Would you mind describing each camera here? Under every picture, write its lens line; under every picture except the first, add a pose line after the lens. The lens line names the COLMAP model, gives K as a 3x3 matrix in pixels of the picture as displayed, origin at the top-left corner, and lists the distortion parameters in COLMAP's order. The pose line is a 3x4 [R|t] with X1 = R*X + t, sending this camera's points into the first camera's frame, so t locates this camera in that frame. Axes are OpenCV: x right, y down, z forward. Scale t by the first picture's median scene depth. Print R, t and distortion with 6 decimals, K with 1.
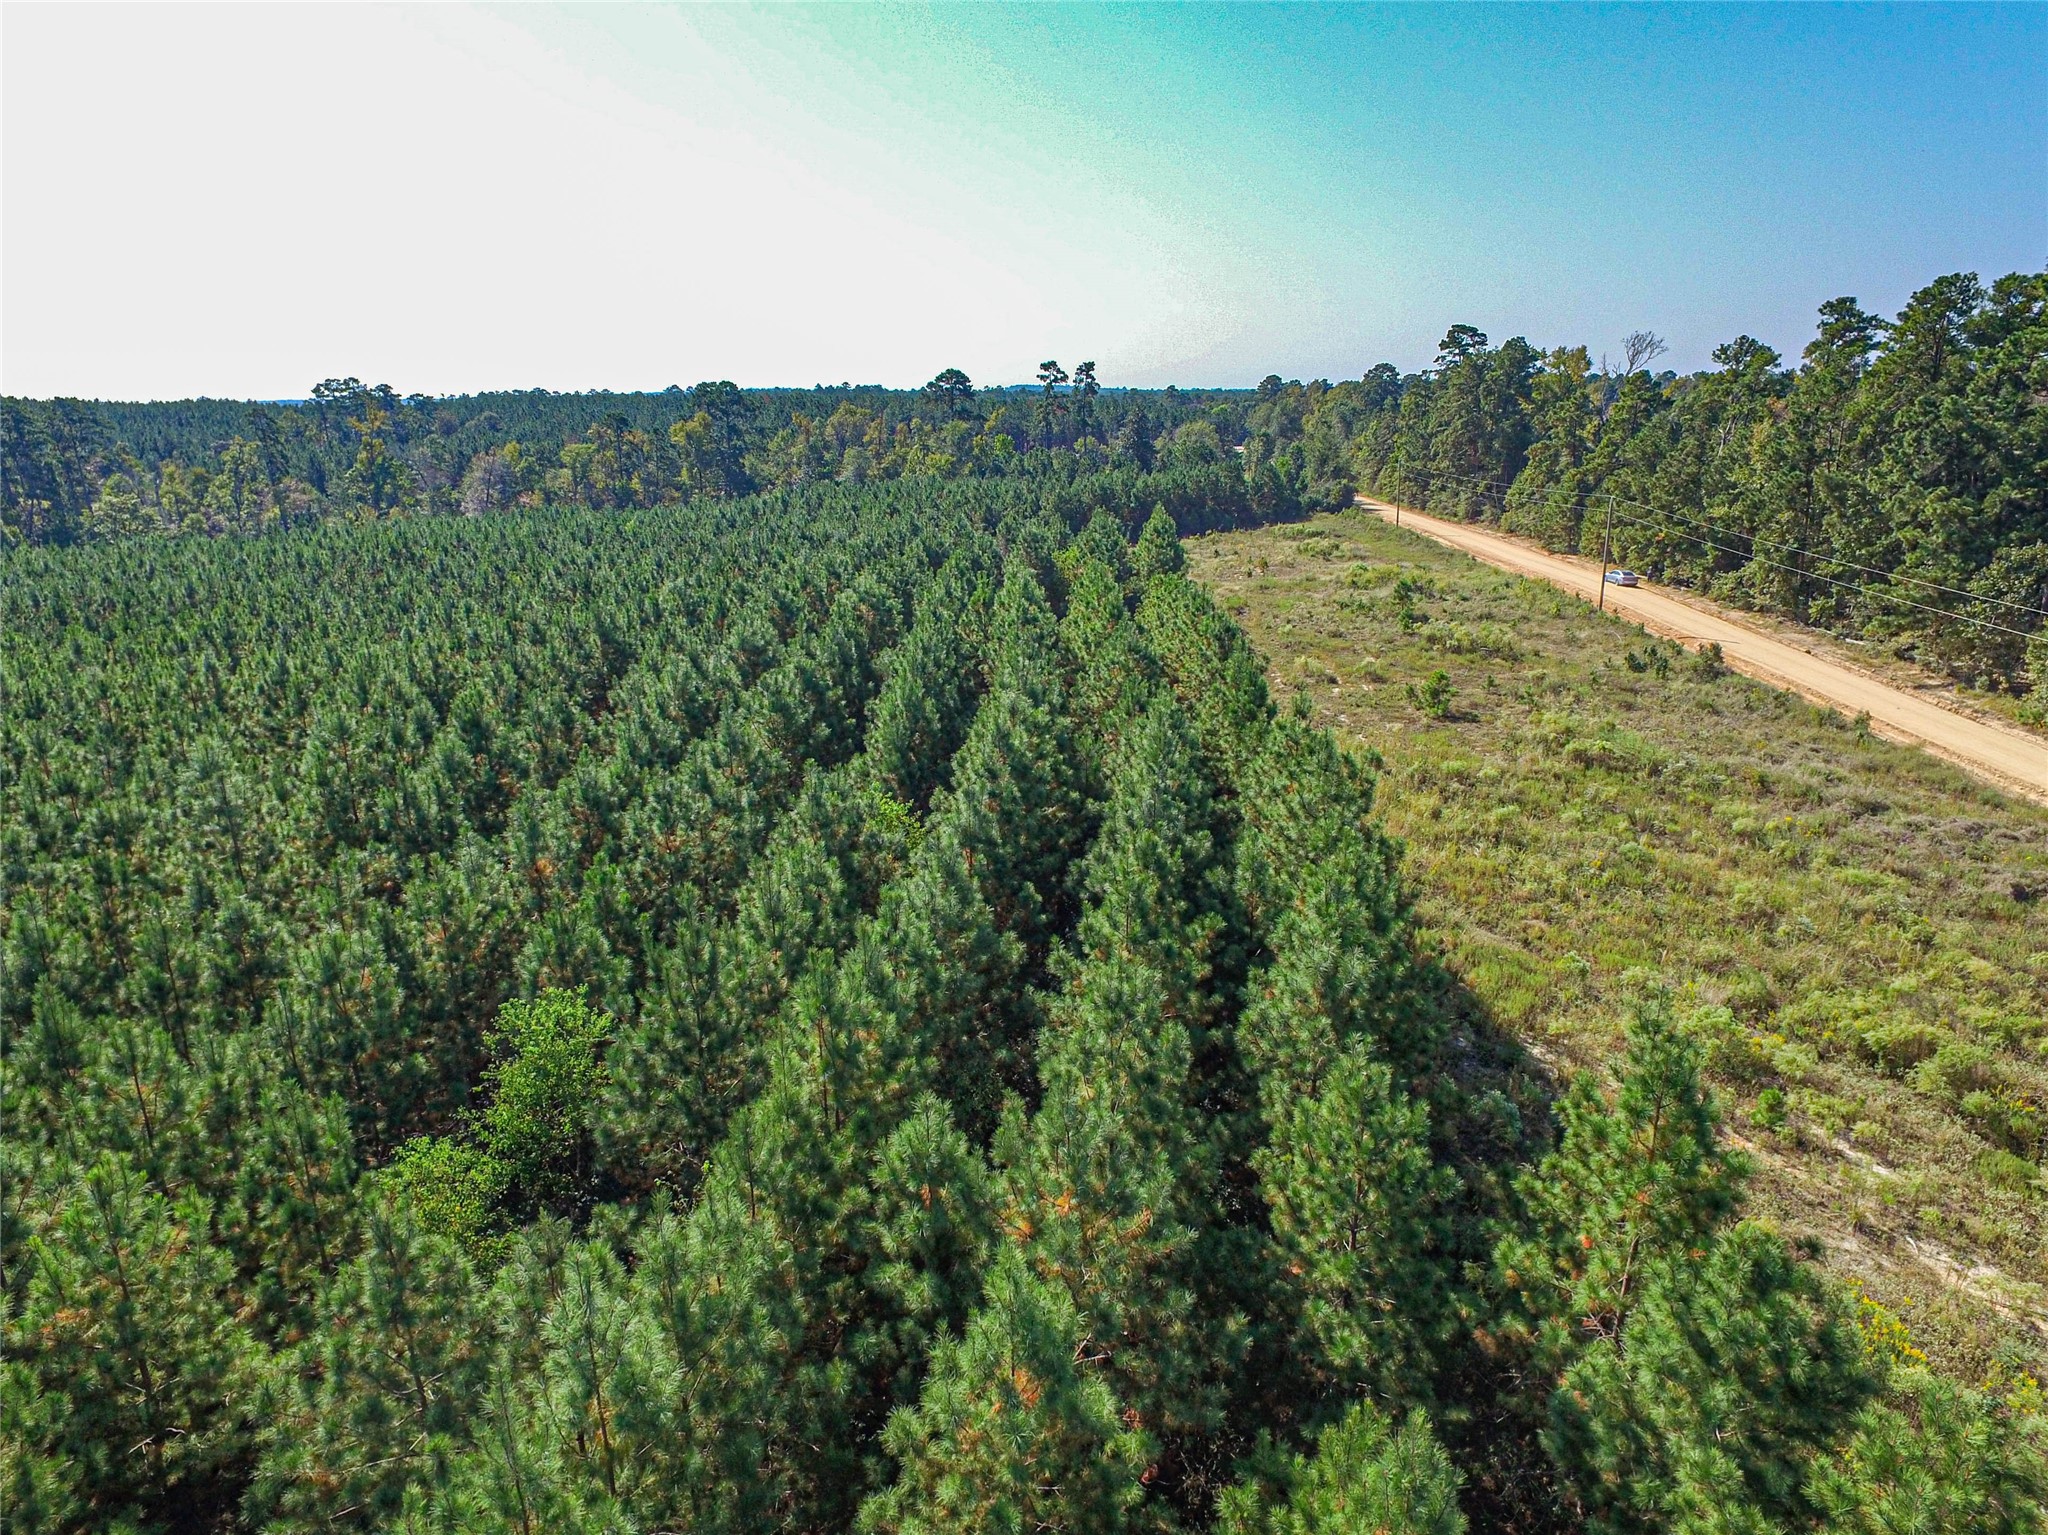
lens RADIAL K [[1264.0, 0, 1024.0], [0, 1264.0, 767.5], [0, 0, 1]] dist [-0.008084, 0.007195]
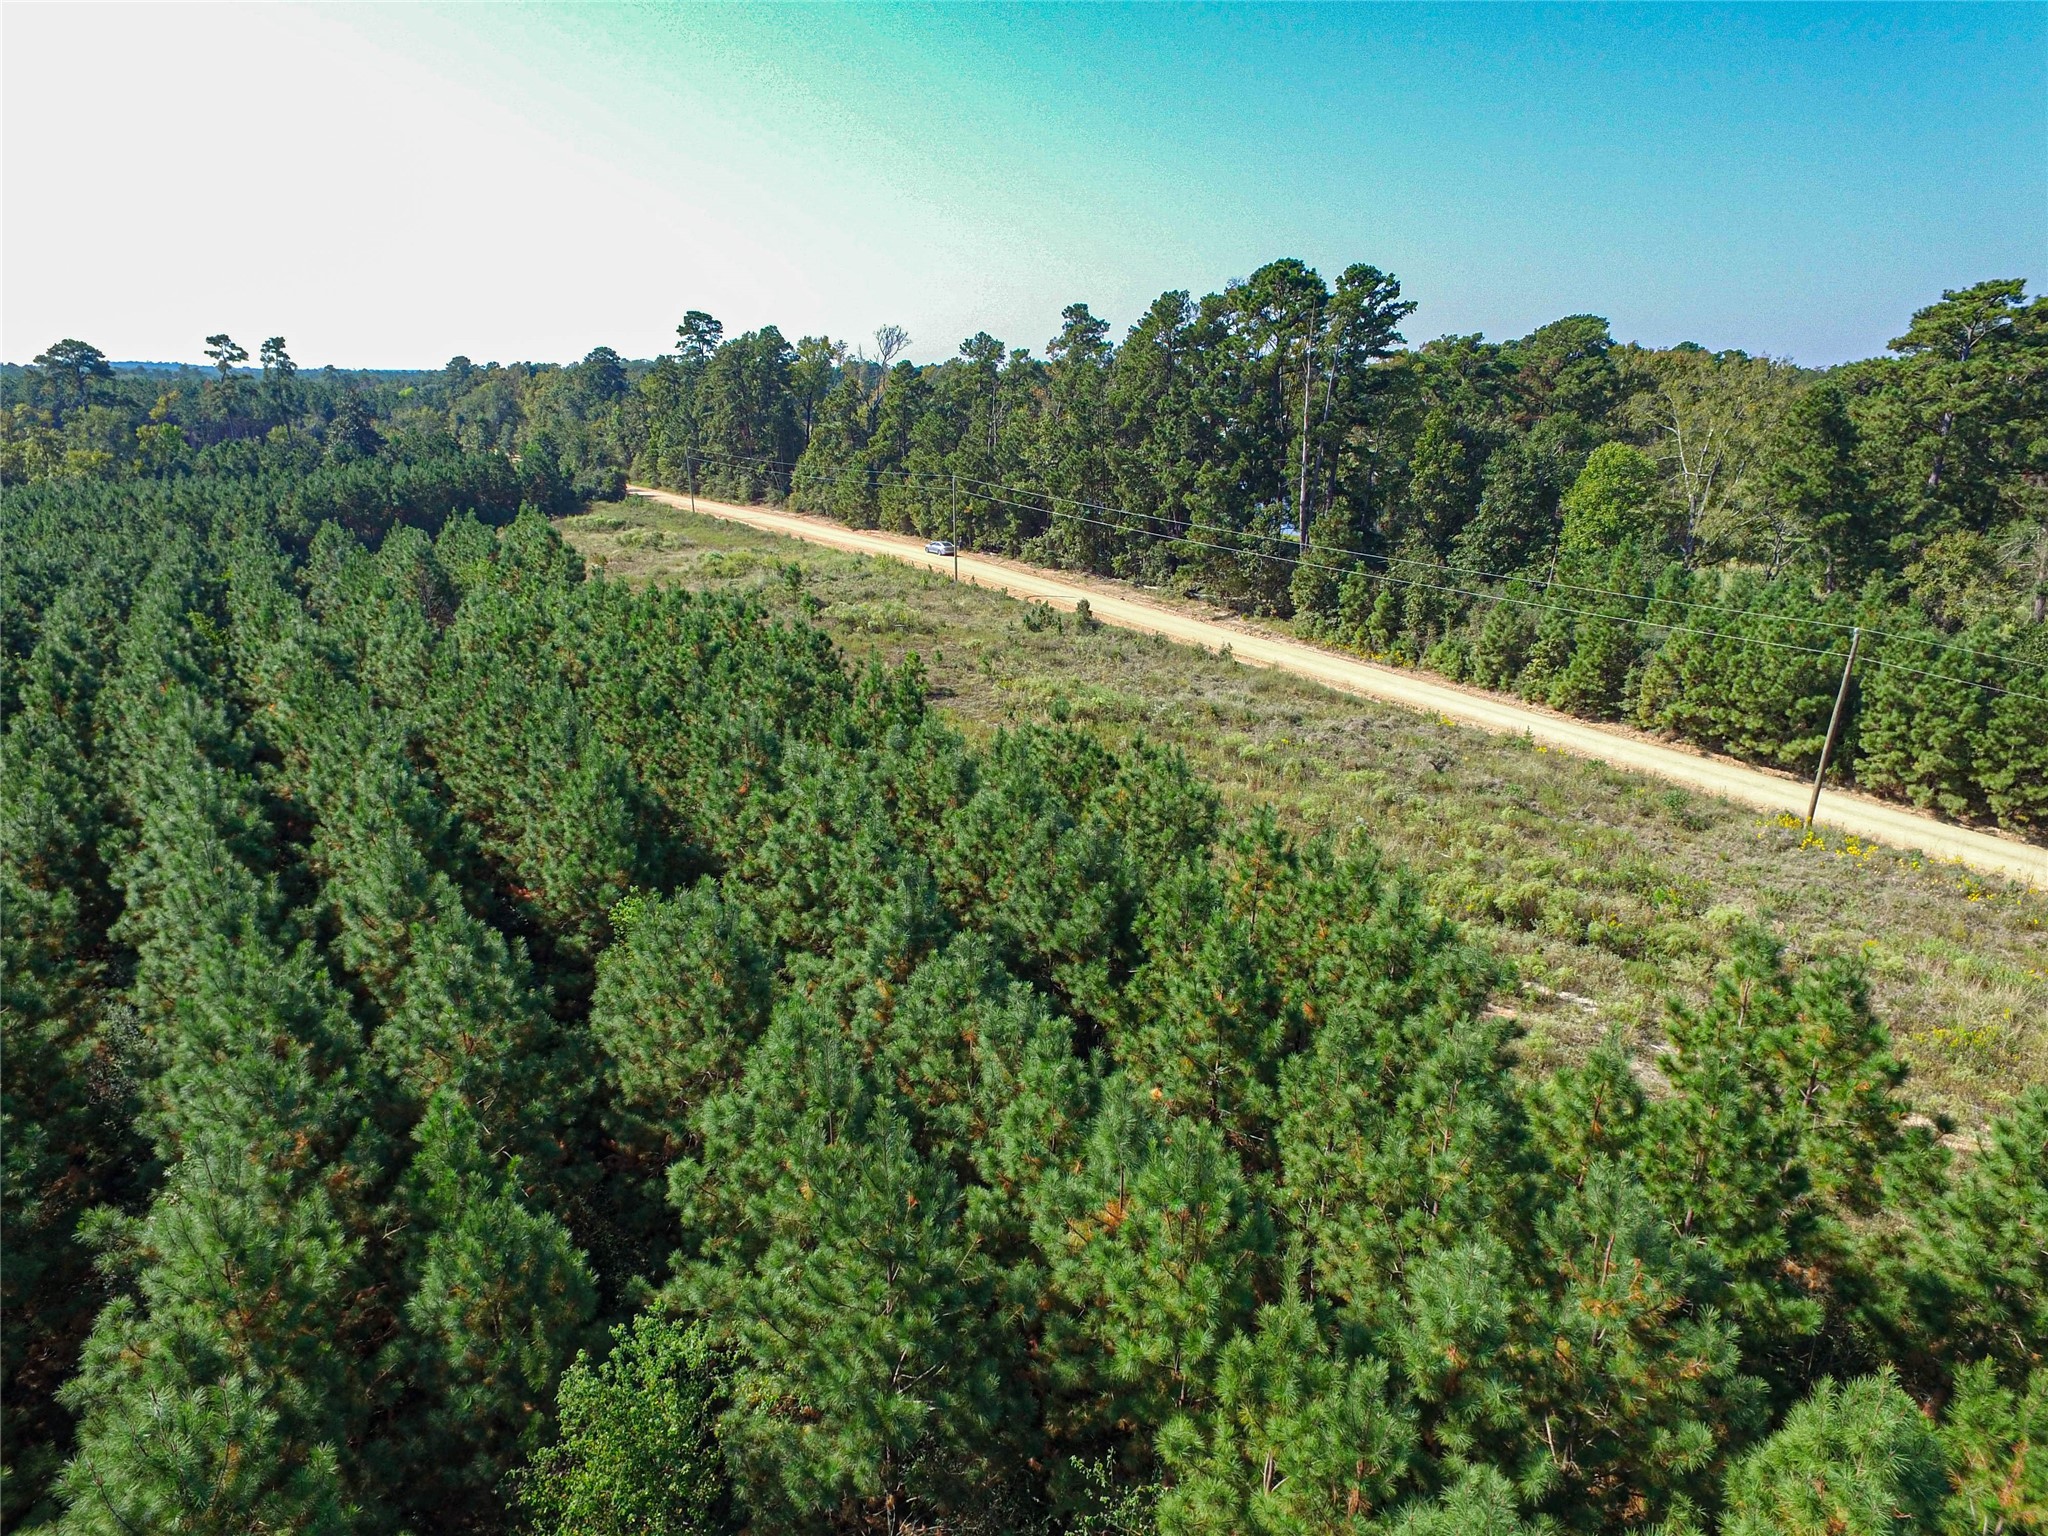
lens RADIAL K [[1227.0, 0, 1024.0], [0, 1227.0, 768.0], [0, 0, 1]] dist [-0.019872, 0.029355]
pose [[0.801387, -0.172337, 0.572782, -0.106665], [0.159498, 0.984491, 0.073056, -0.023186], [-0.576489, 0.032811, 0.816446, 0.069427]]
